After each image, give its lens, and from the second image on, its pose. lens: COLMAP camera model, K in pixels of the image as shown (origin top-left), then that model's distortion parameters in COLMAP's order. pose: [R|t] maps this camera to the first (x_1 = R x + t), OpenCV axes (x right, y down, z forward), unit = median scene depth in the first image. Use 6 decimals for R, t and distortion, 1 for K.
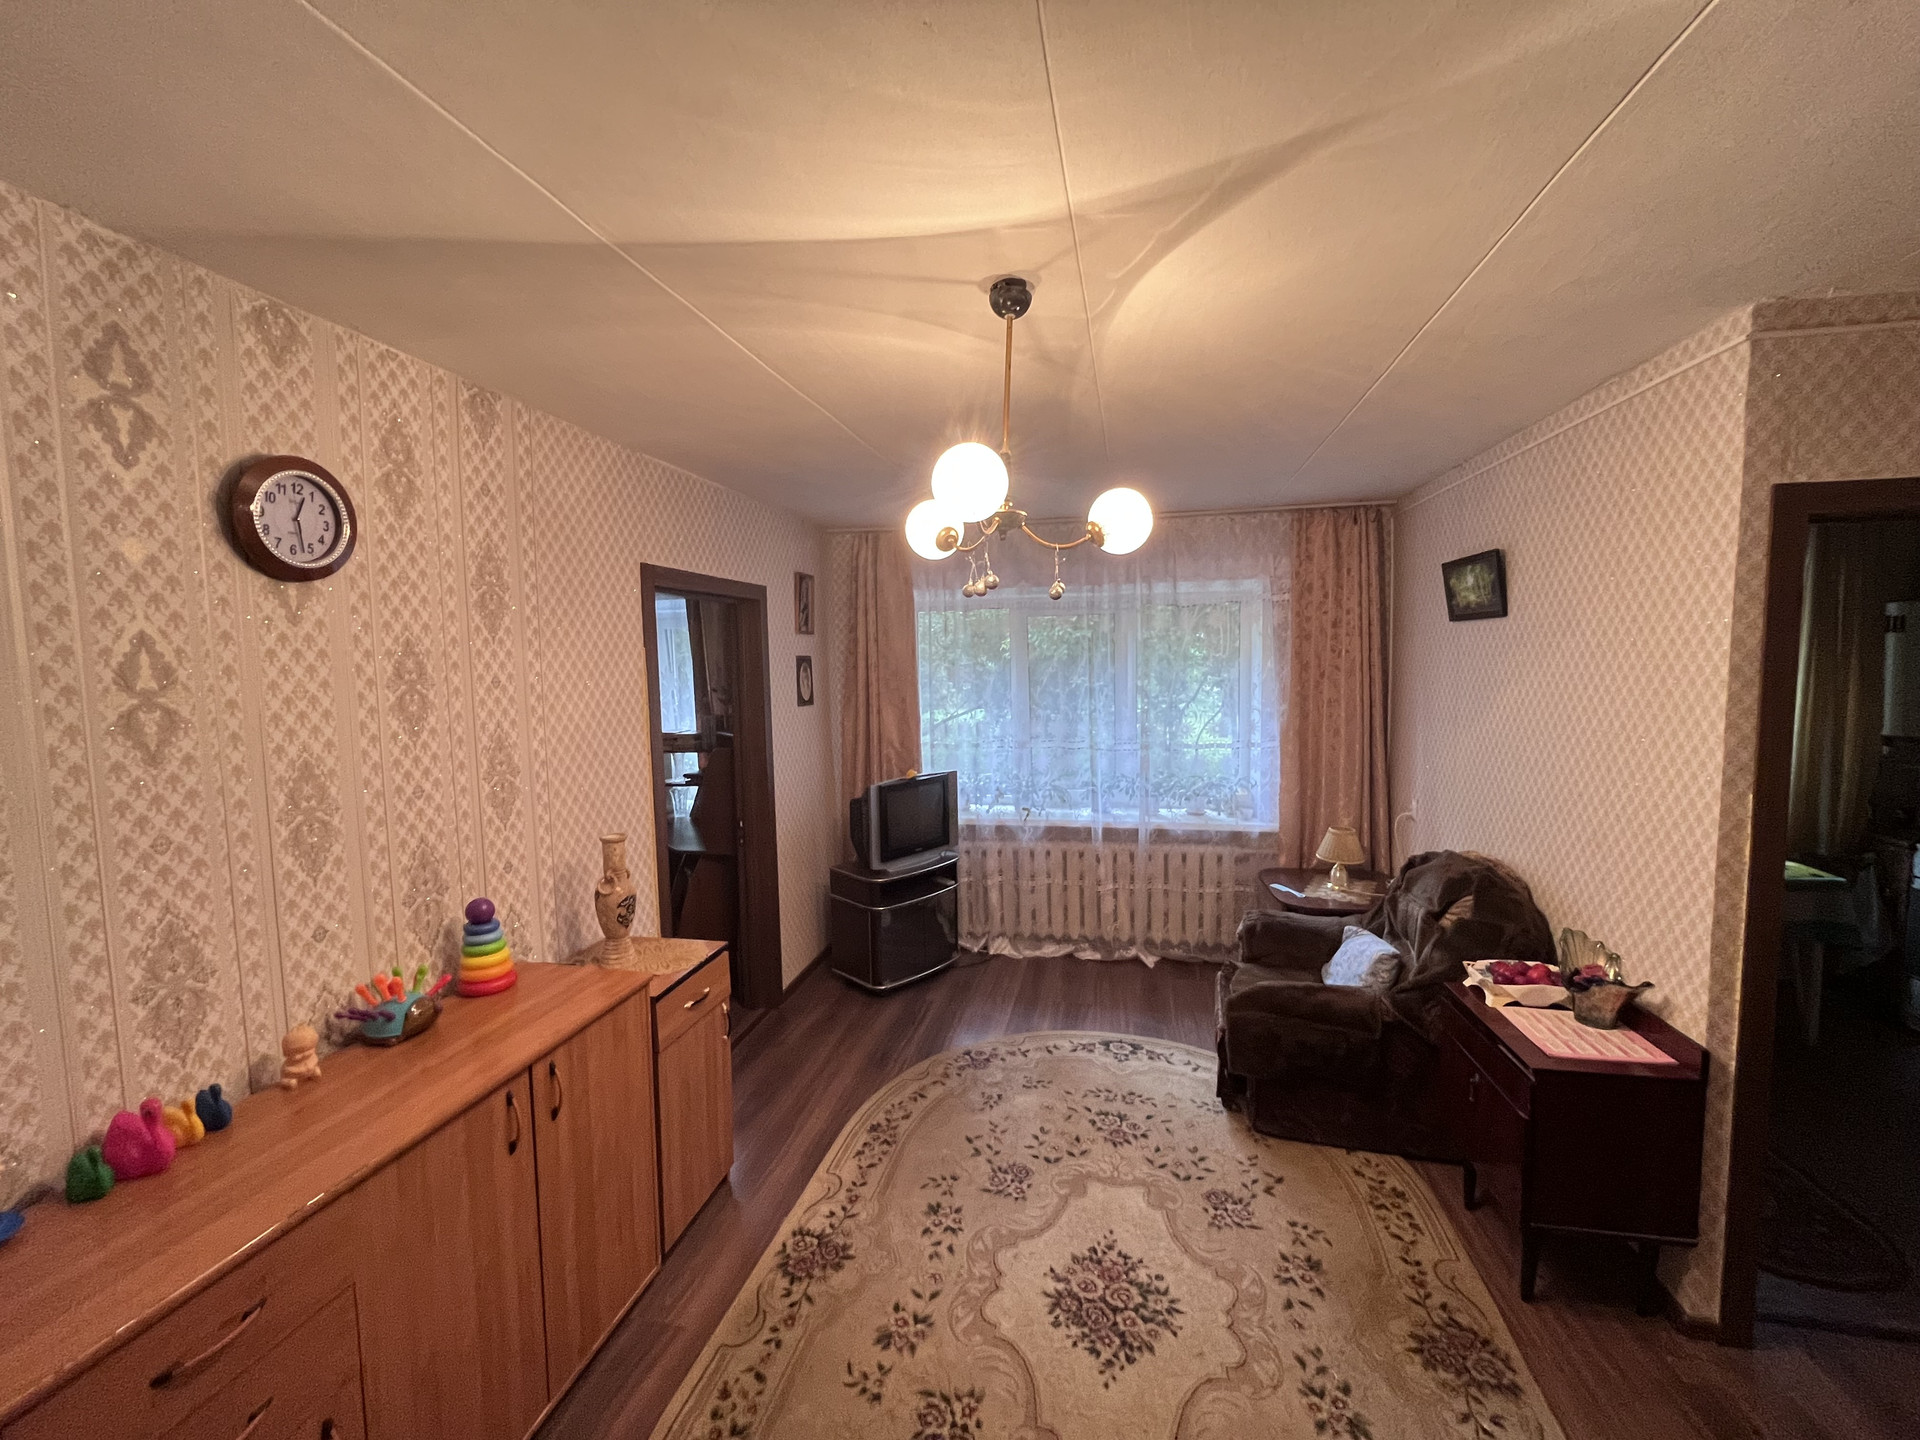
lens RADIAL K [[776.5, 0, 961.2], [0, 776.5, 721.8], [0, 0, 1]] dist [-0.003657, -0.000107]
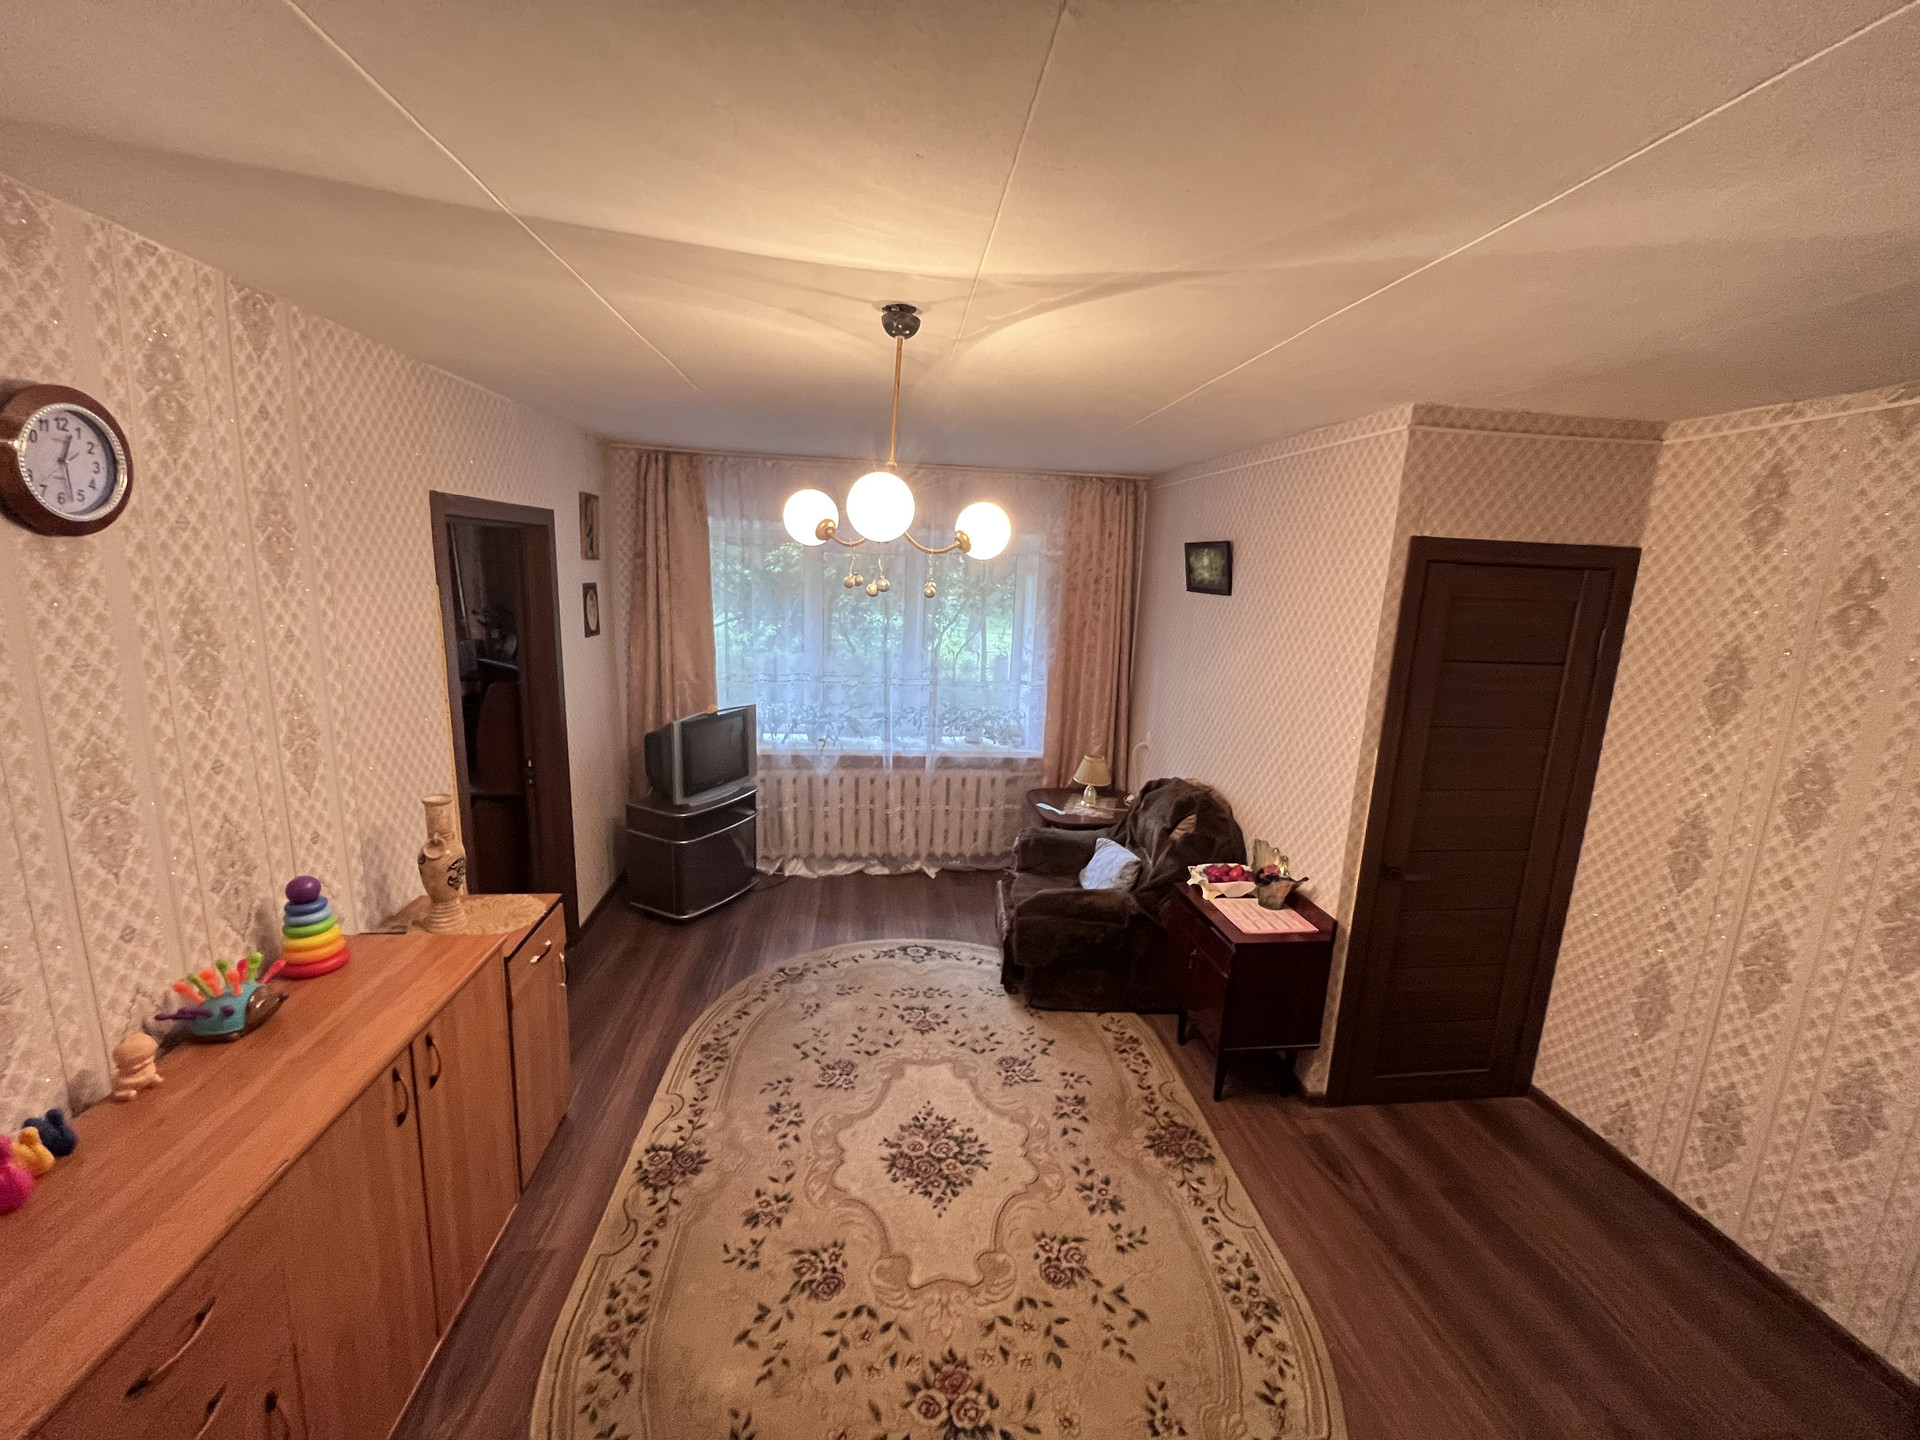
lens RADIAL K [[776.5, 0, 961.5], [0, 776.5, 722.0], [0, 0, 1]] dist [-0.003657, -0.000107]
pose [[0.946661, -0.004938, 0.322192, -0.152532], [-0.034627, 0.992534, 0.116951, -0.082115], [-0.320364, -0.121869, 0.939423, -0.092140]]
